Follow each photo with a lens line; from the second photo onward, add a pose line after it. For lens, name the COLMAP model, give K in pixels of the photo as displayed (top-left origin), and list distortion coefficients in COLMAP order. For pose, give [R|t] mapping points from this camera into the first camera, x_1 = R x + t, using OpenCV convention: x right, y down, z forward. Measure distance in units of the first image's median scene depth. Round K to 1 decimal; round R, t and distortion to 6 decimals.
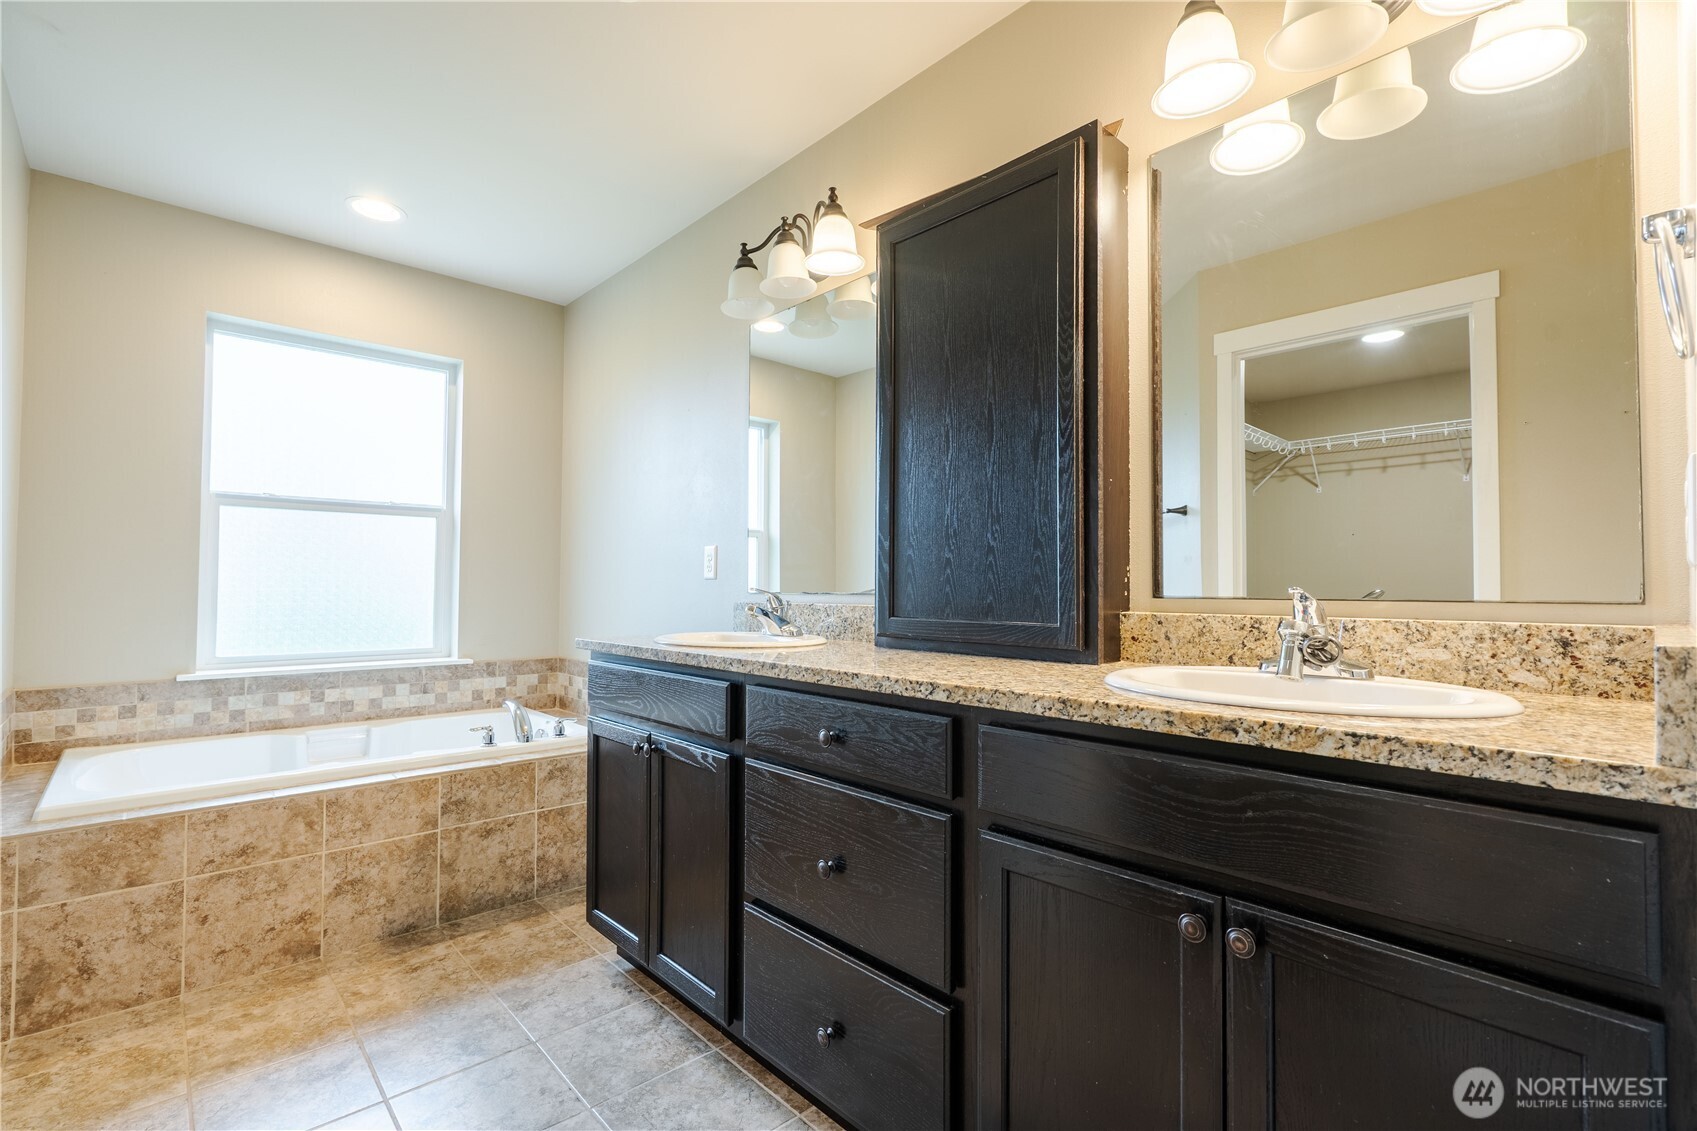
lens RADIAL K [[768.3, 0, 848.5], [0, 768.3, 565.5], [0, 0, 1]] dist [-0.002008, 0.000012]
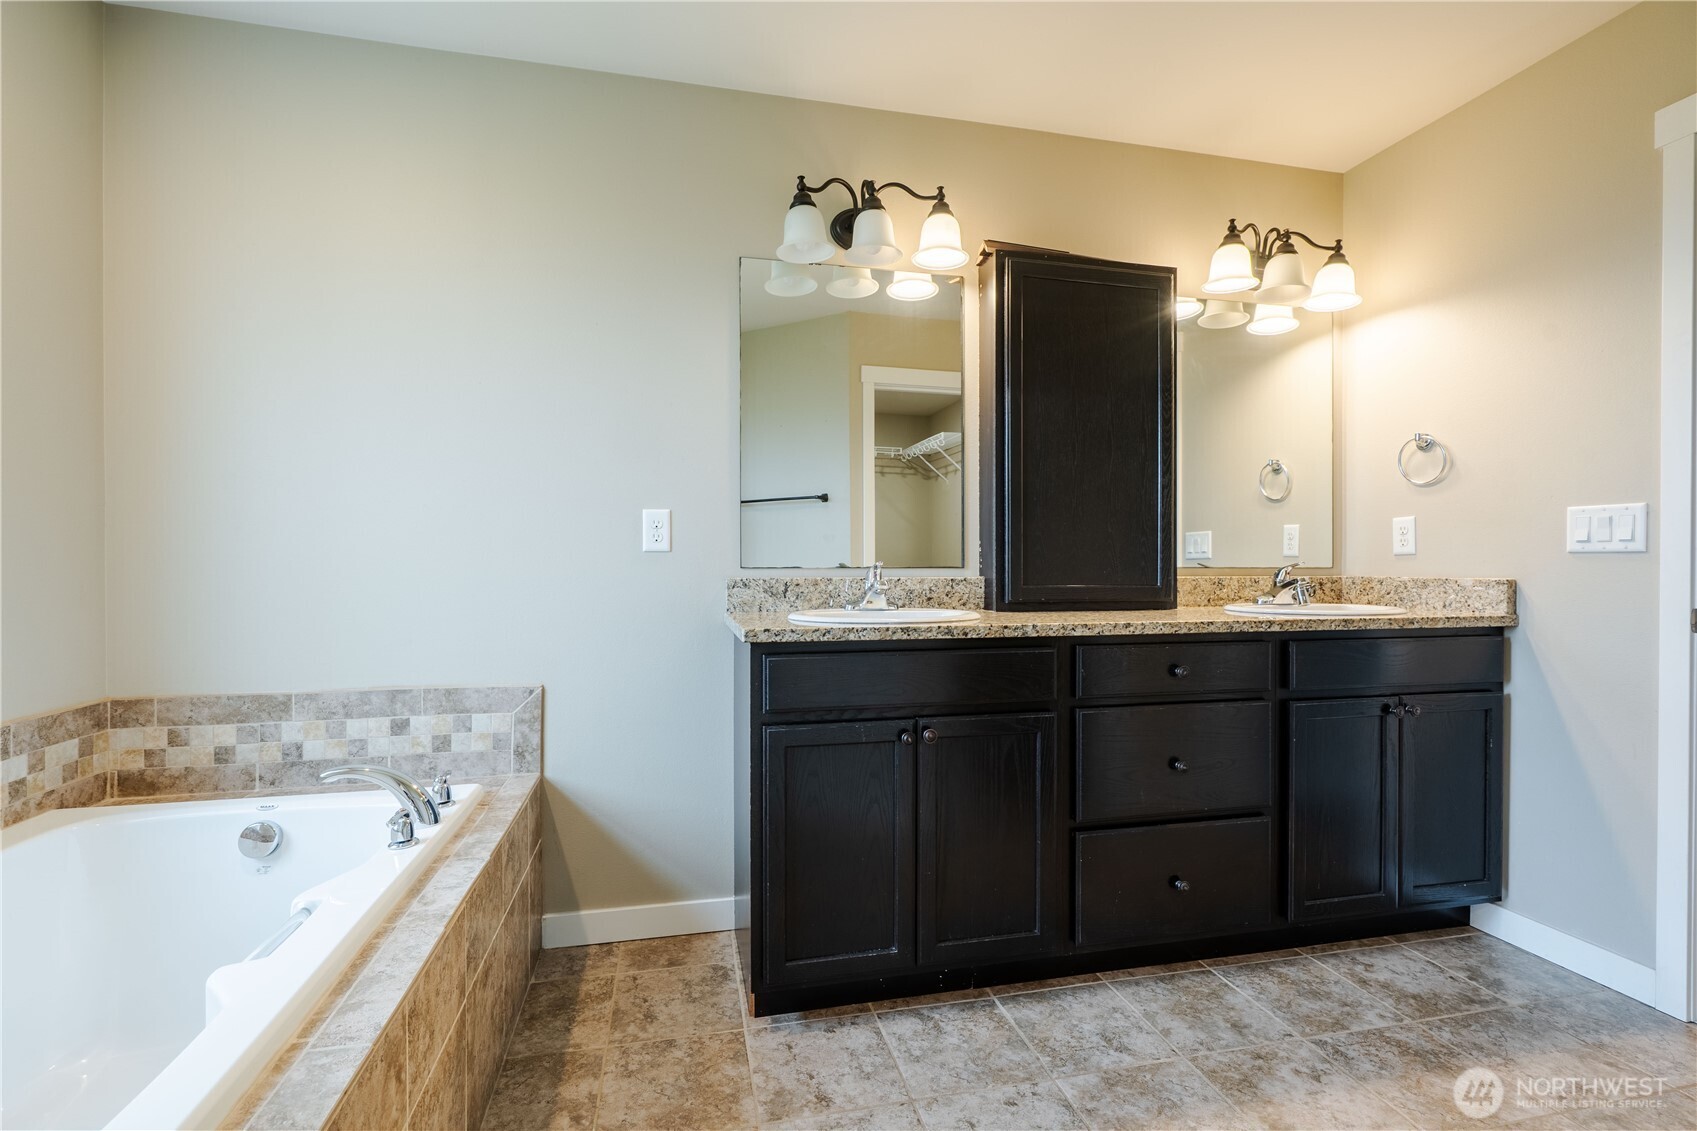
lens RADIAL K [[768.6, 0, 848.5], [0, 768.6, 565.5], [0, 0, 1]] dist [0.006480, 0.000113]
pose [[0.495650, -0.006246, 0.868500, -1.263294], [-0.024758, 0.999466, 0.021317, 0.017231], [-0.868169, -0.032068, 0.495231, 0.705958]]
